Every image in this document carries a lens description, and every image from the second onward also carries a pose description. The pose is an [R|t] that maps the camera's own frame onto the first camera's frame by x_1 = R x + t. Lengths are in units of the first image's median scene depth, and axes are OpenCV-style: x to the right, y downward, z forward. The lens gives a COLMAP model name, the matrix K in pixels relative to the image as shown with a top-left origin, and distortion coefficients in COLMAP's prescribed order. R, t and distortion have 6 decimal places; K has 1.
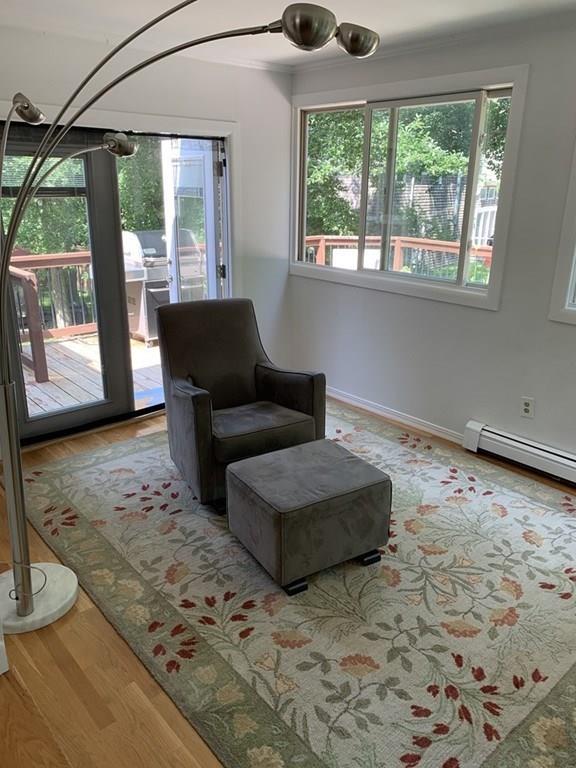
lens RADIAL K [[588.9, 0, 288.0], [0, 588.9, 384.0], [0, 0, 1]] dist [-0.002222, -0.001270]
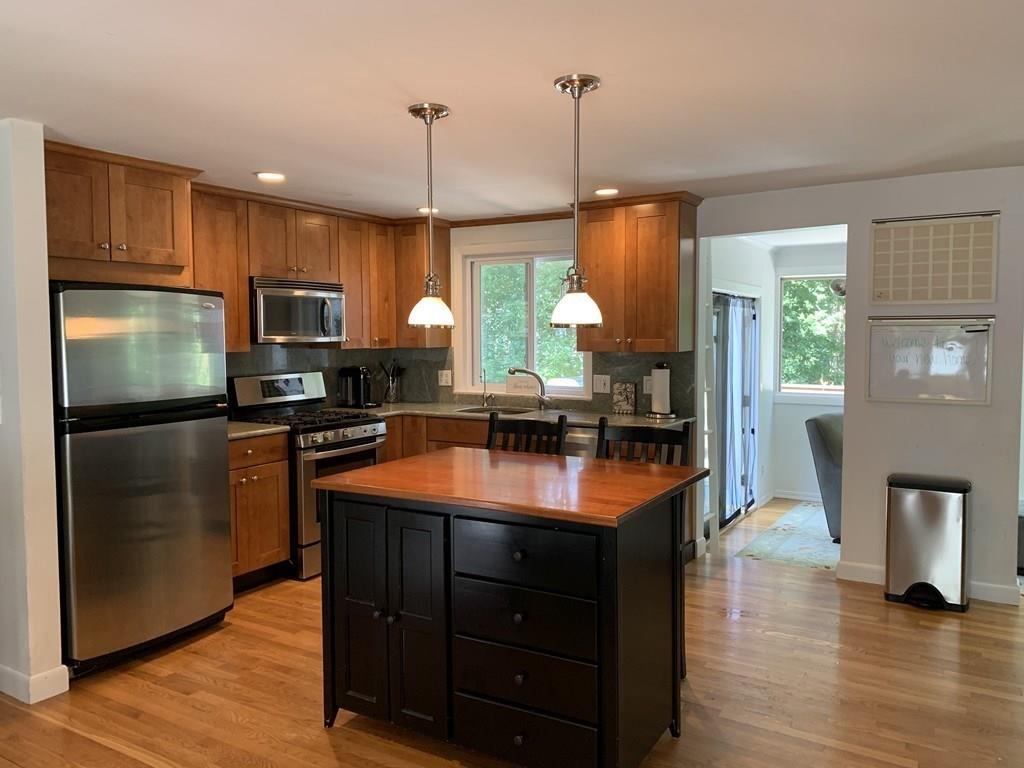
lens RADIAL K [[785.2, 0, 512.0], [0, 785.2, 384.0], [0, 0, 1]] dist [-0.002222, -0.001270]
pose [[0.951892, -0.038628, 0.303989, -1.138836], [0.117192, 0.962500, -0.244661, 0.121851], [-0.283139, 0.268516, 0.920723, -0.385861]]
